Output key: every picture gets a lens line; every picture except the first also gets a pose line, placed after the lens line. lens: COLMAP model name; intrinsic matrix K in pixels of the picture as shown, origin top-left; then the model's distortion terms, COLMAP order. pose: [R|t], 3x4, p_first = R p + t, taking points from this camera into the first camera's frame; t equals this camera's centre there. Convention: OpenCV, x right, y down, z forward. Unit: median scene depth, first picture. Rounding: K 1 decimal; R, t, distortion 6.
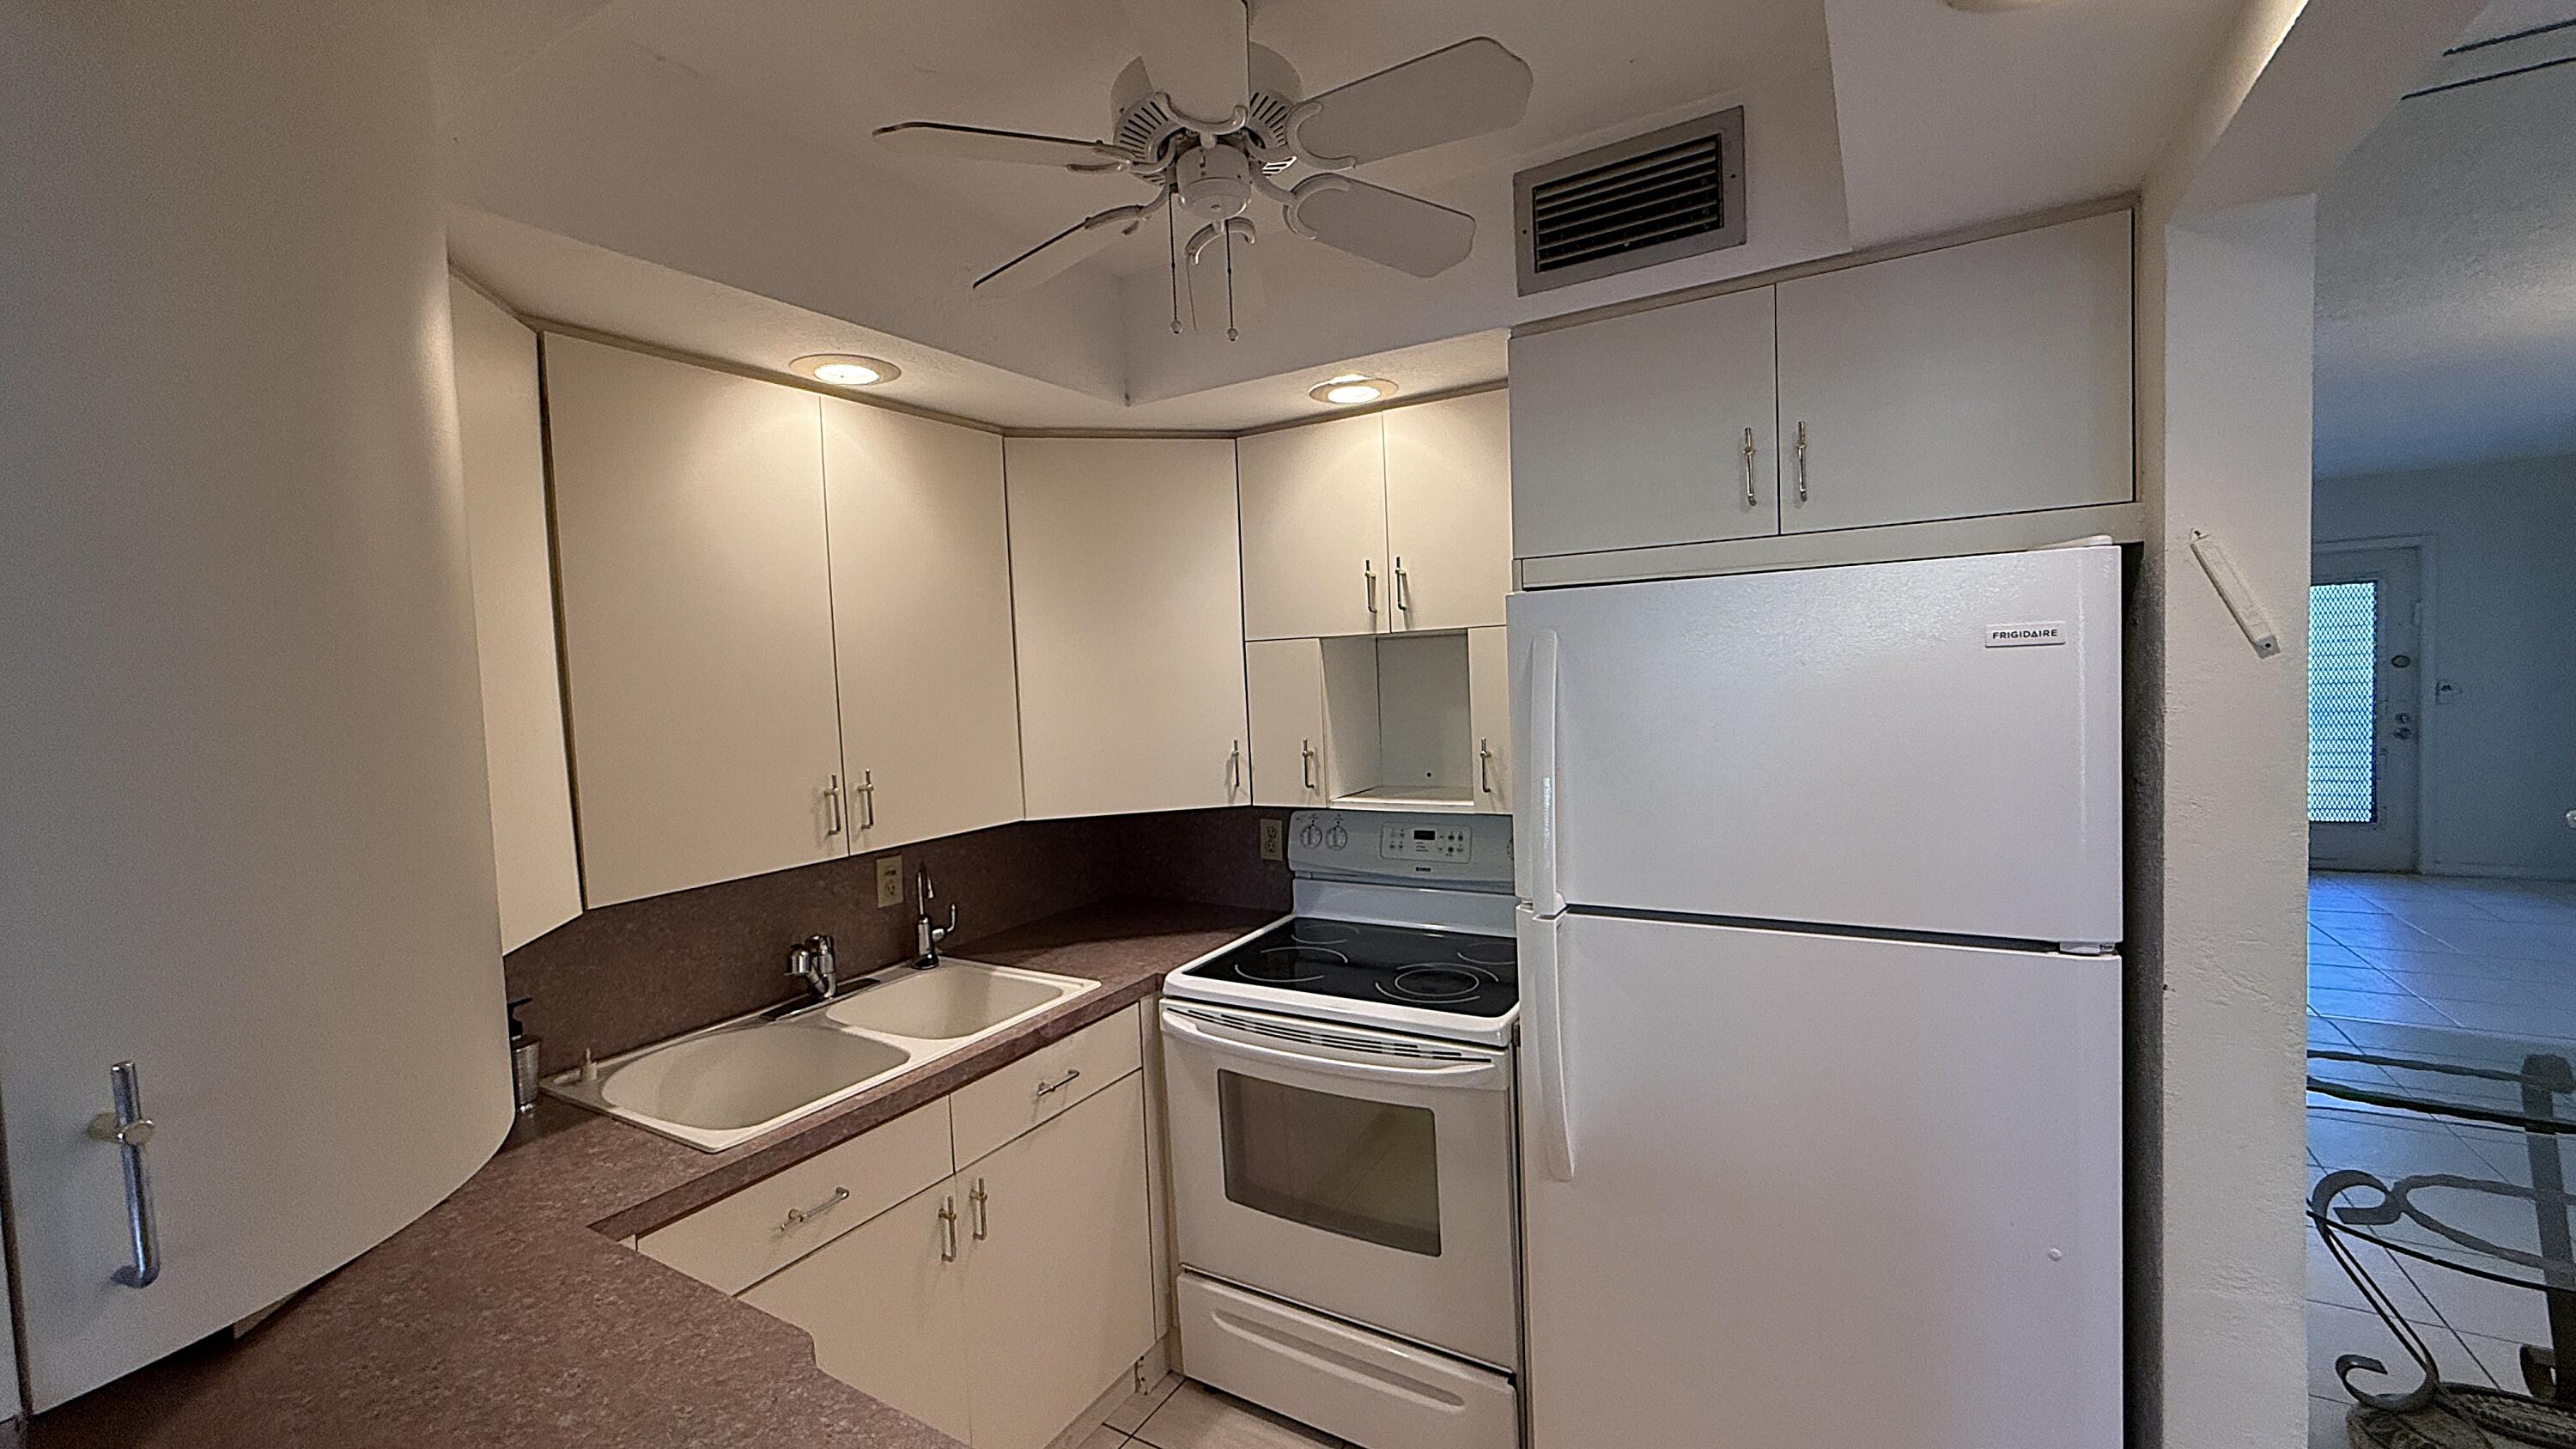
lens RADIAL K [[1022.5, 0, 1276.5], [0, 1022.5, 722.1], [0, 0, 1]] dist [-0.001576, 0.000478]
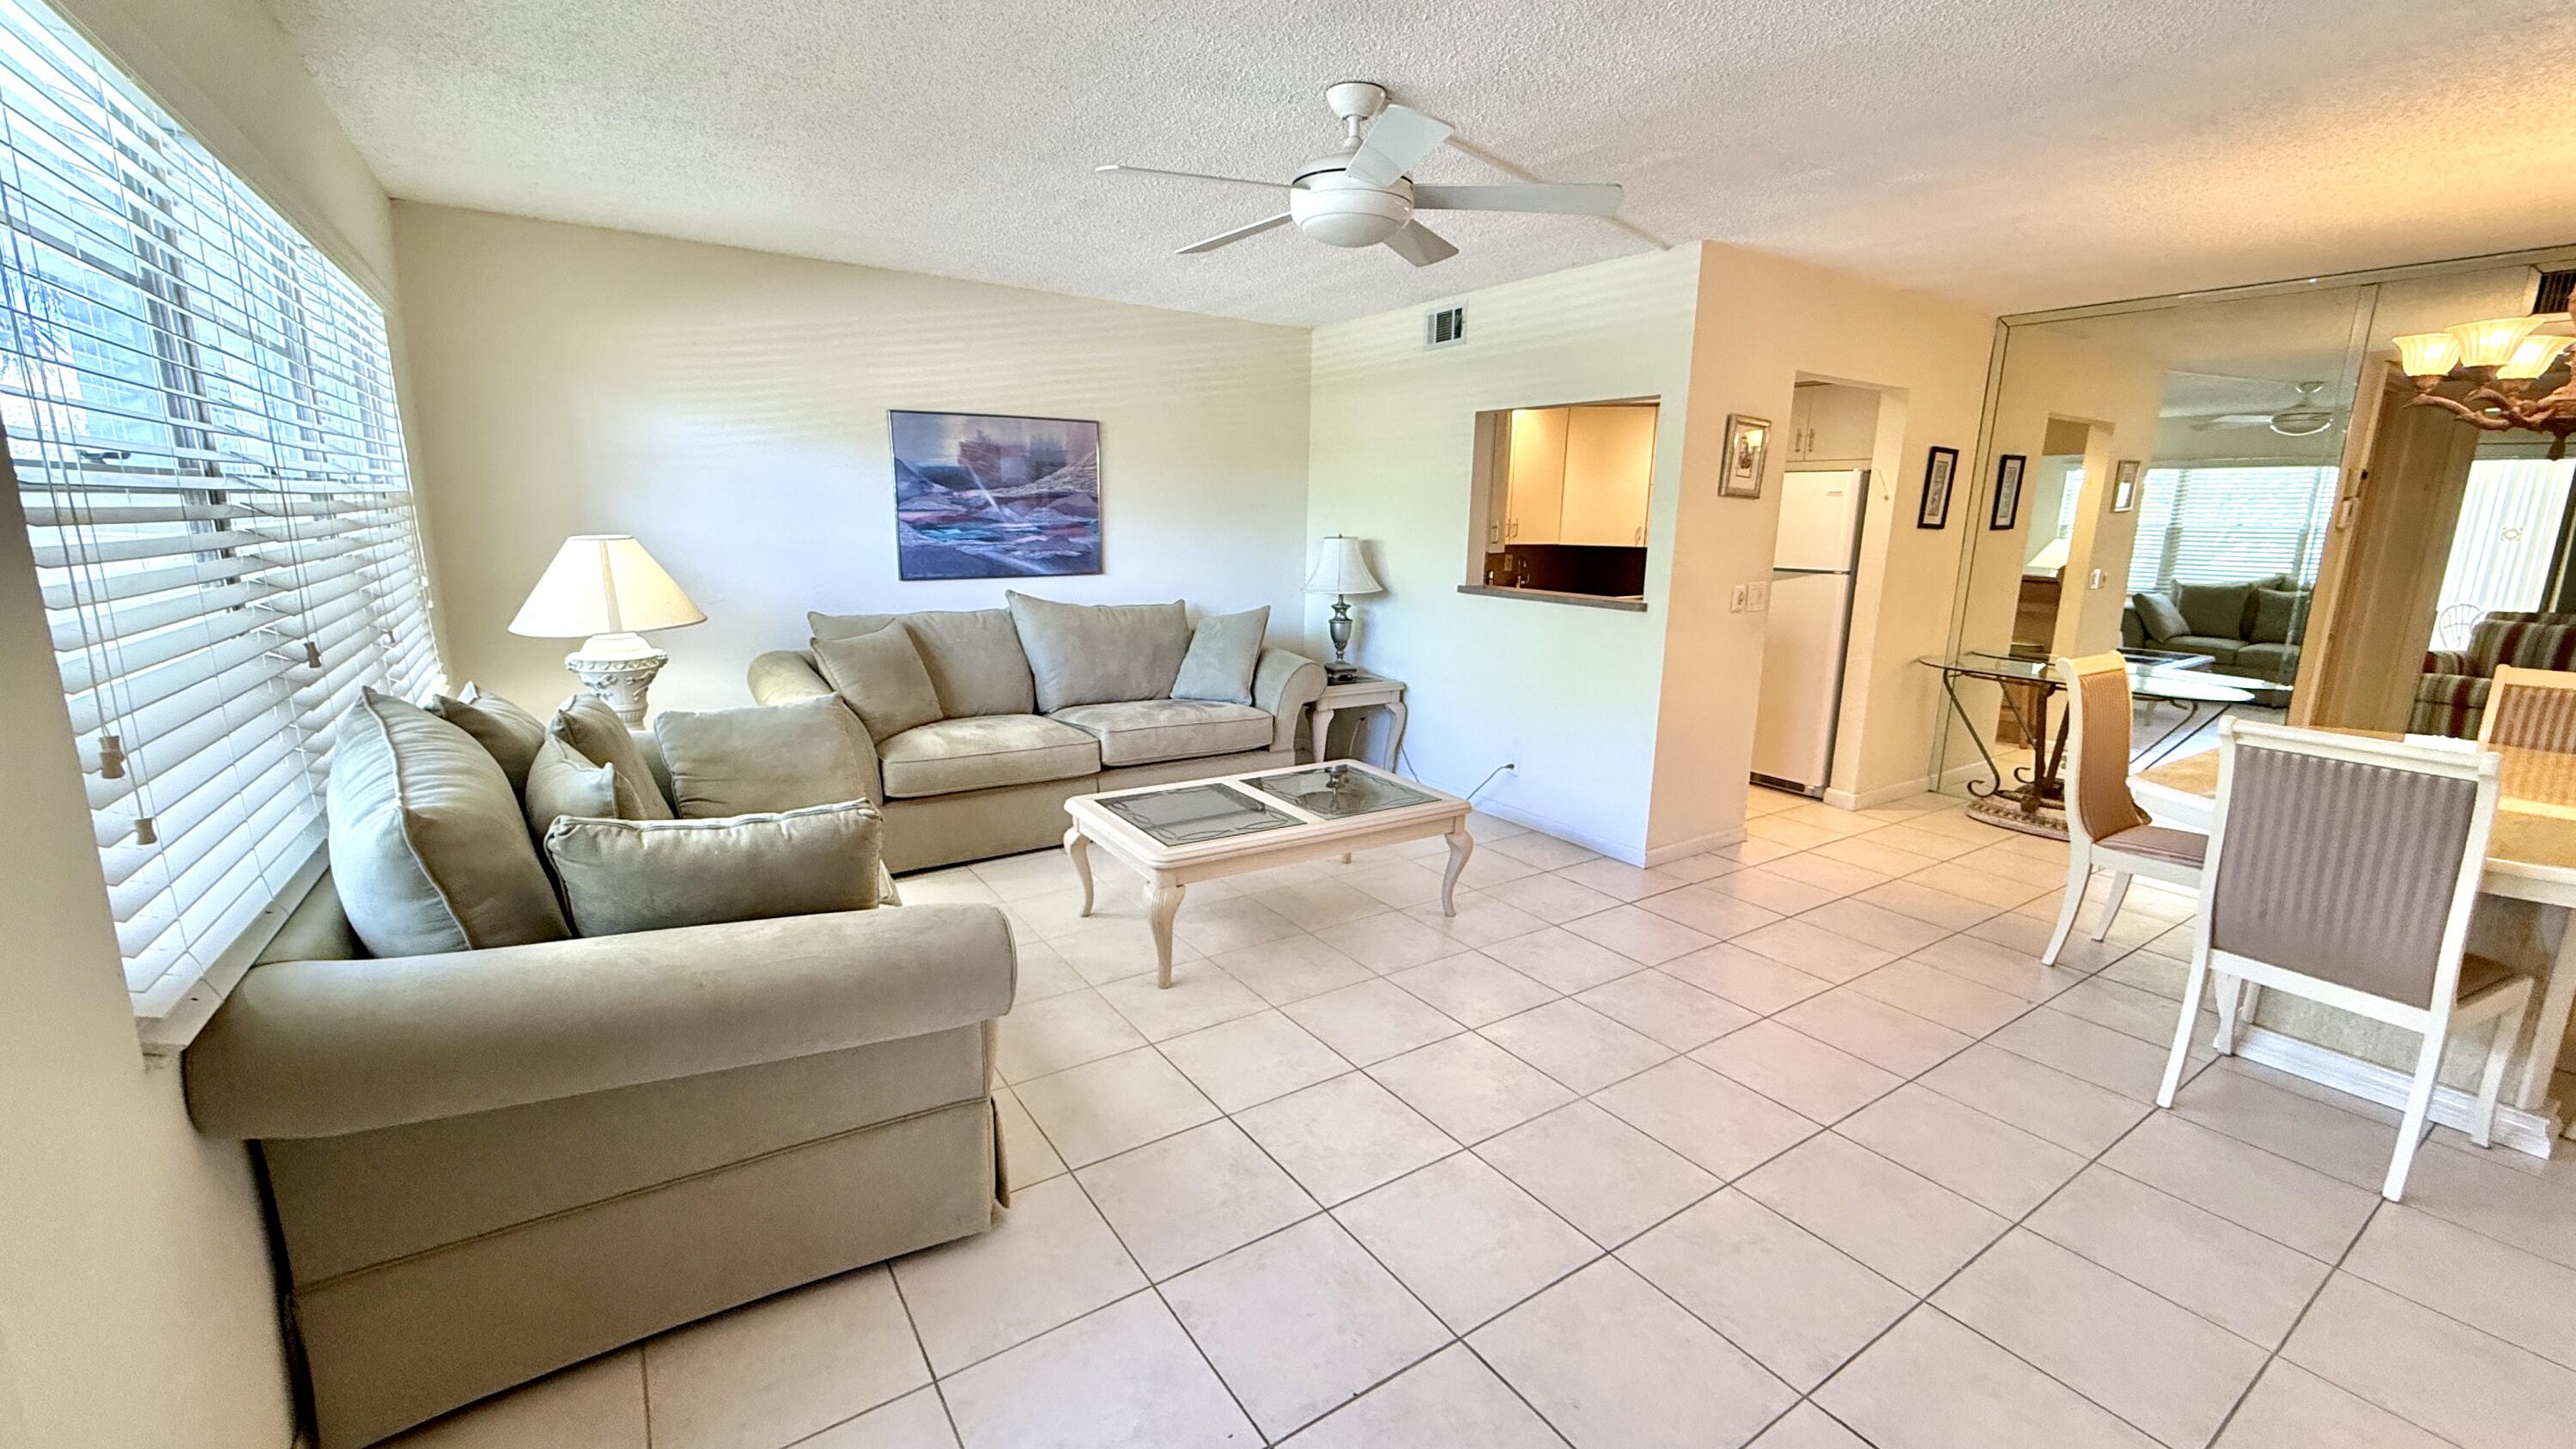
lens RADIAL K [[1022.5, 0, 1284.3], [0, 1022.5, 704.0], [0, 0, 1]] dist [-0.001576, 0.000478]
pose [[0.902226, 0.139940, -0.407929, 0.349448], [-0.081557, 0.984186, 0.157244, 0.180543], [0.423483, -0.108600, 0.899371, -2.357480]]
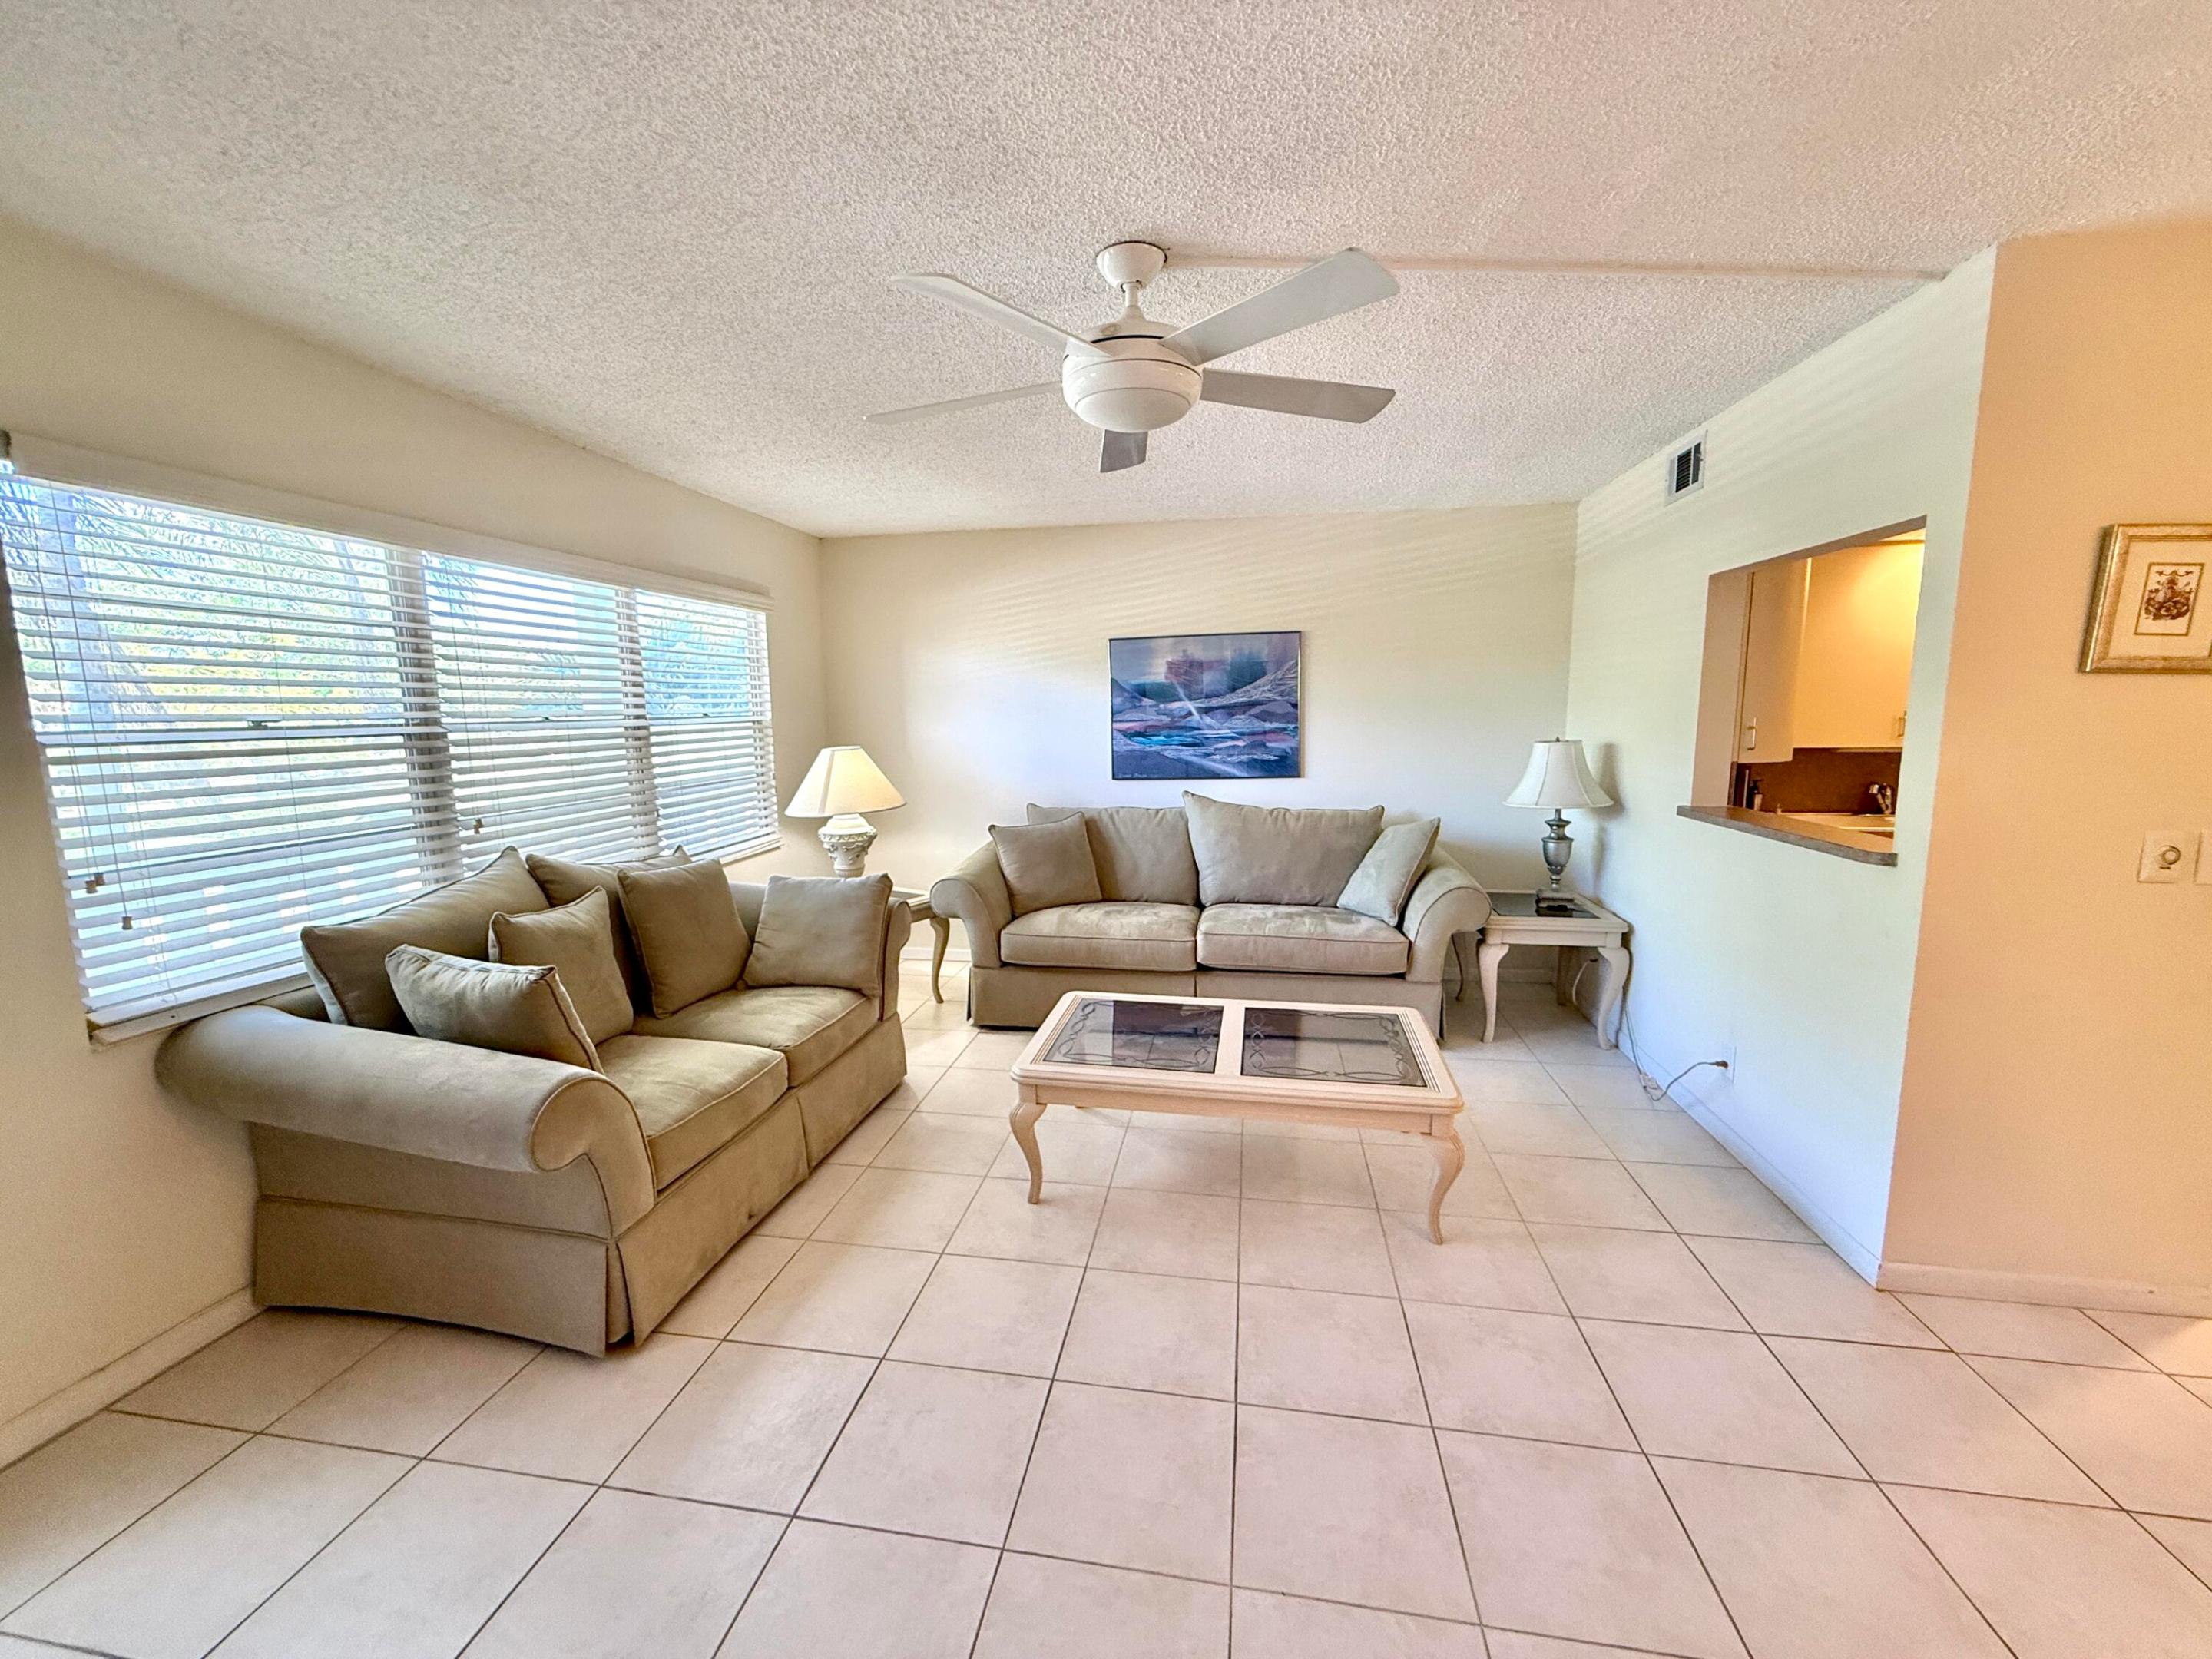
lens RADIAL K [[881.1, 0, 1098.9], [0, 881.1, 813.7], [0, 0, 1]] dist [-0.001727, 0.000783]
pose [[0.363797, 0.151184, -0.919127, 0.783346], [-0.050084, 0.988488, 0.142769, 0.089426], [0.930131, -0.005905, 0.367181, -1.468133]]
